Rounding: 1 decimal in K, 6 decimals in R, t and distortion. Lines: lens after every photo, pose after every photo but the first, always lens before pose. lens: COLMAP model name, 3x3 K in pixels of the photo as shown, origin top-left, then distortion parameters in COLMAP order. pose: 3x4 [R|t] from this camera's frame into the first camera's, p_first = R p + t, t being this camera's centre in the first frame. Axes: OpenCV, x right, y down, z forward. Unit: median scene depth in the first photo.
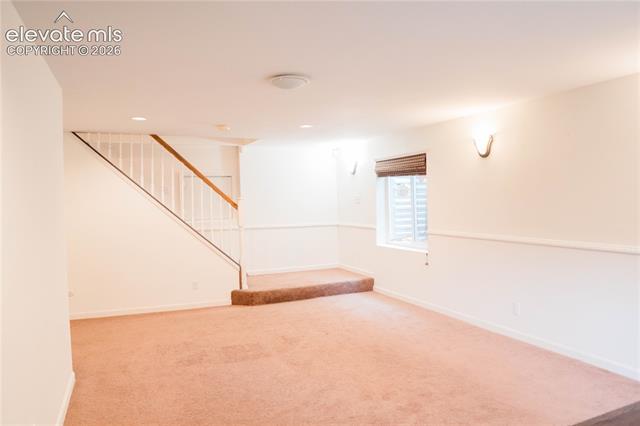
lens RADIAL K [[447.9, 0, 319.5], [0, 447.9, 216.5], [0, 0, 1]] dist [-0.080123, 0.032003]
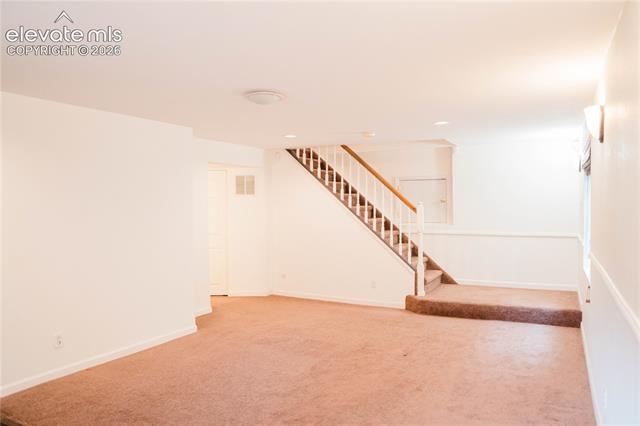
lens RADIAL K [[447.9, 0, 321.1], [0, 447.9, 206.8], [0, 0, 1]] dist [-0.080123, 0.032003]
pose [[0.635224, 0.019561, -0.772080, 0.442620], [-0.035336, 0.999368, -0.003753, -0.019376], [0.771519, 0.029667, 0.635515, 0.219860]]
